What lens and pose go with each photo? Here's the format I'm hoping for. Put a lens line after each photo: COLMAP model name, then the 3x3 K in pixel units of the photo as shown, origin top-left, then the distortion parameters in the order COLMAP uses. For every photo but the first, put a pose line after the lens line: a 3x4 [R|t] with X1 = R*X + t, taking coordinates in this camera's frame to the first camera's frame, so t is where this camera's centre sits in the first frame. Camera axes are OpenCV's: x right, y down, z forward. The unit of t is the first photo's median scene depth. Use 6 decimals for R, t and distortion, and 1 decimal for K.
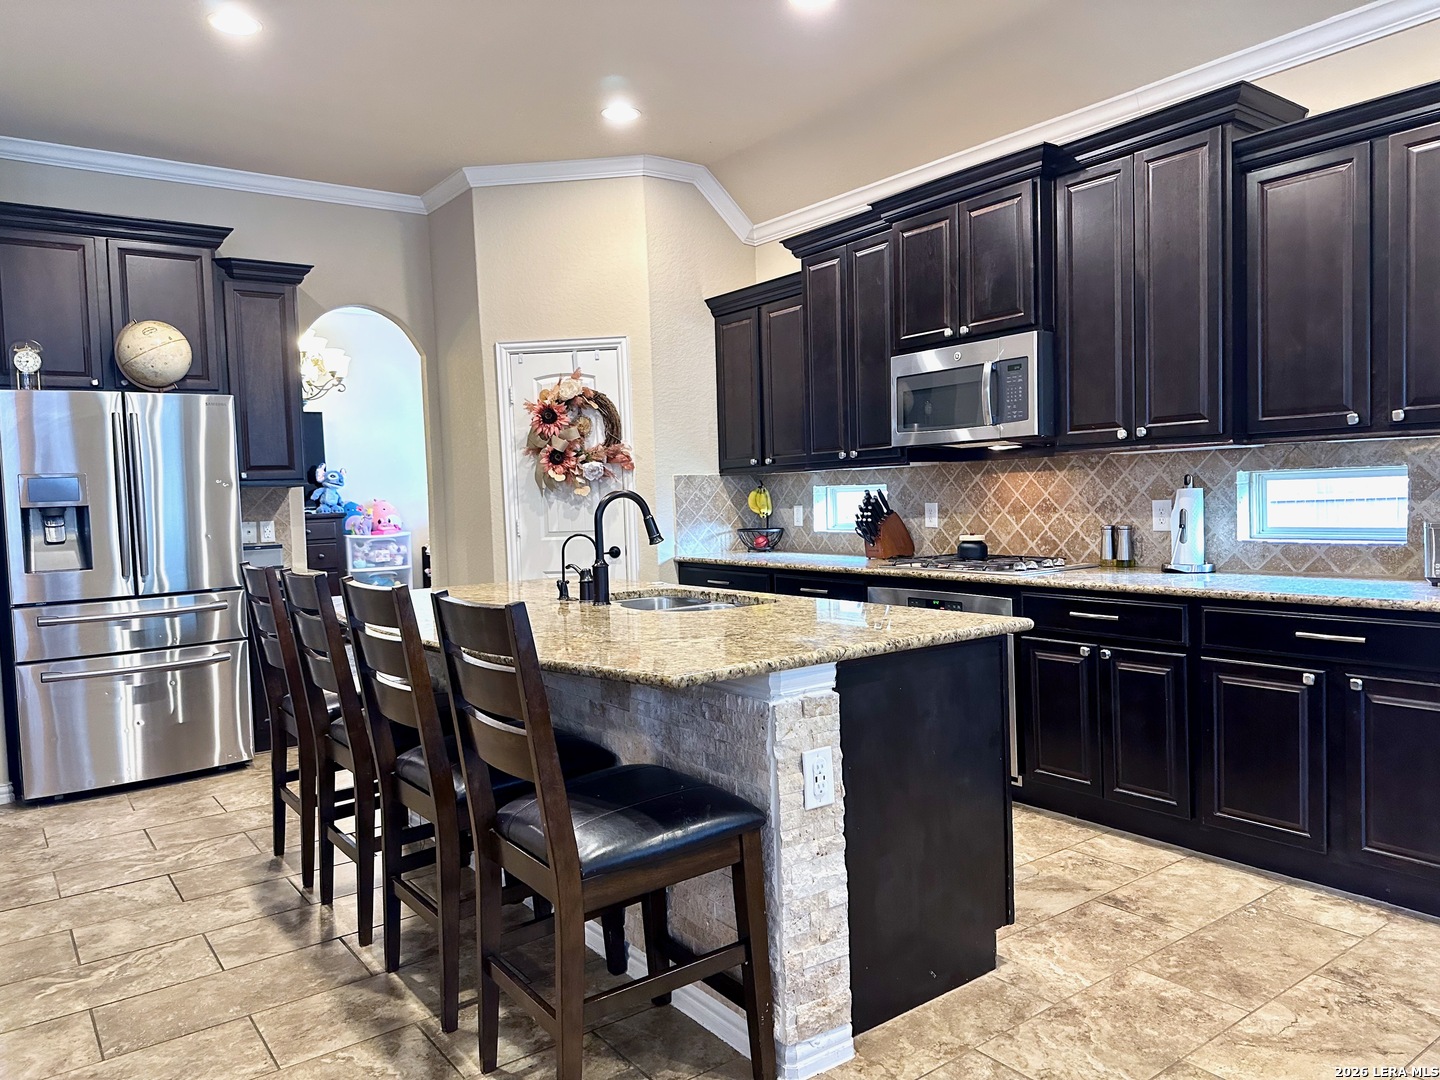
lens RADIAL K [[1024.4, 0, 720.0], [0, 1024.4, 540.0], [0, 0, 1]] dist [0.027466, -0.002196]
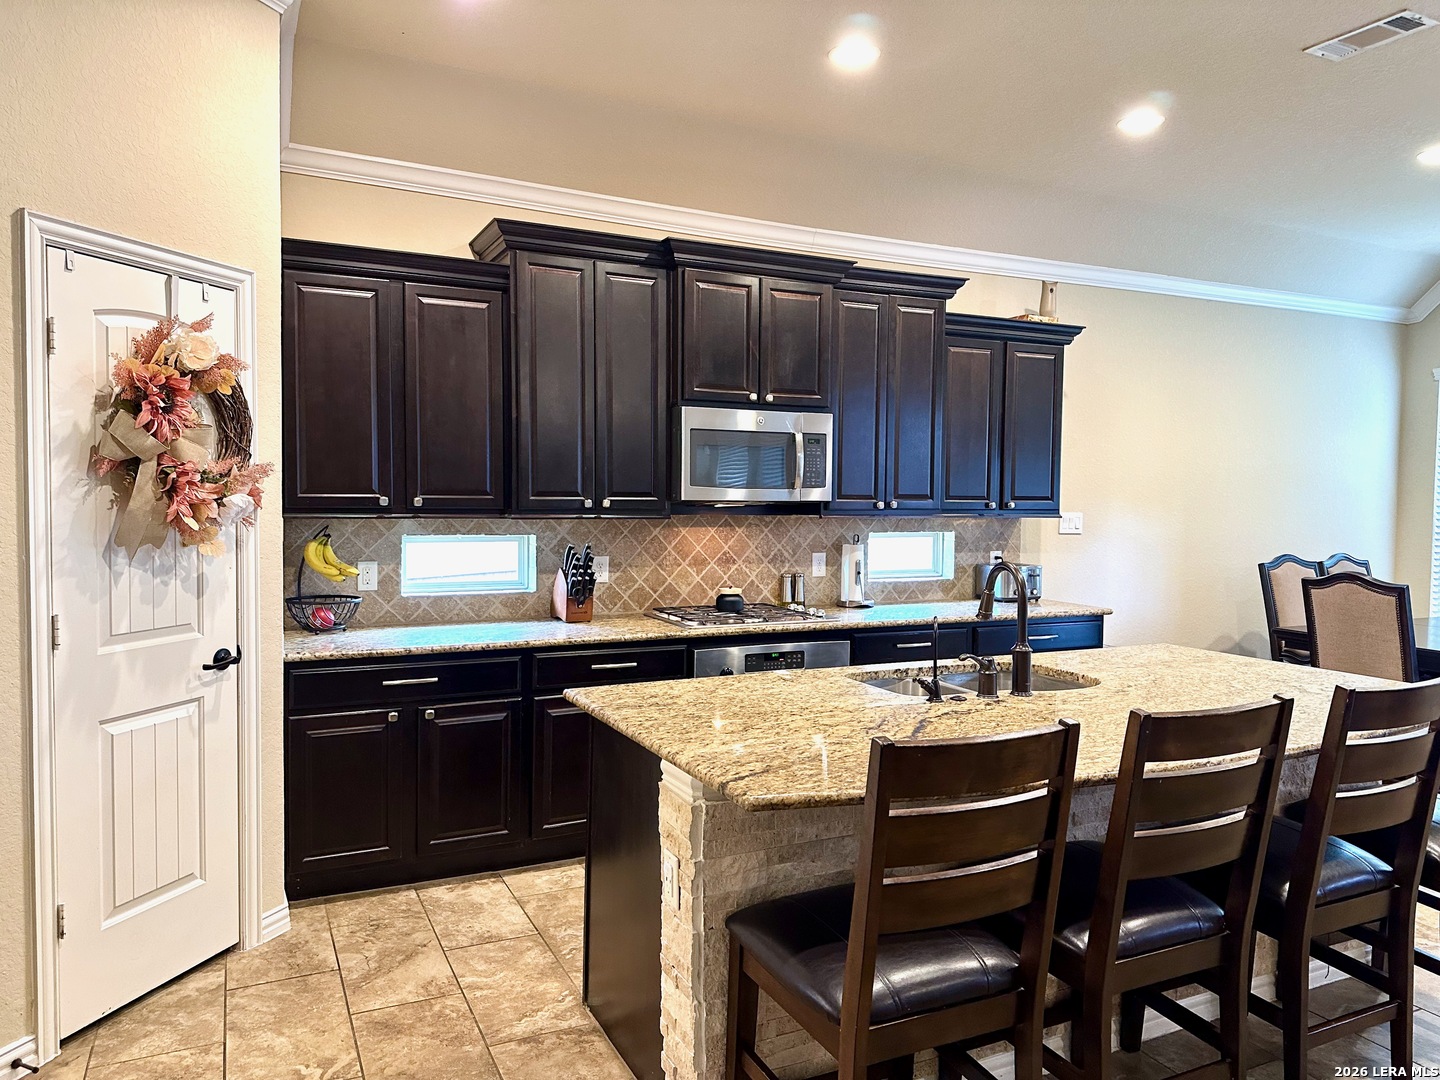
lens RADIAL K [[1009.9, 0, 720.0], [0, 1009.9, 540.0], [0, 0, 1]] dist [0.083497, -0.000948]
pose [[0.176825, -0.012941, 0.984157, -0.756869], [0.026993, 0.999601, 0.008294, -0.061882], [-0.983872, 0.025098, 0.177104, 0.808501]]
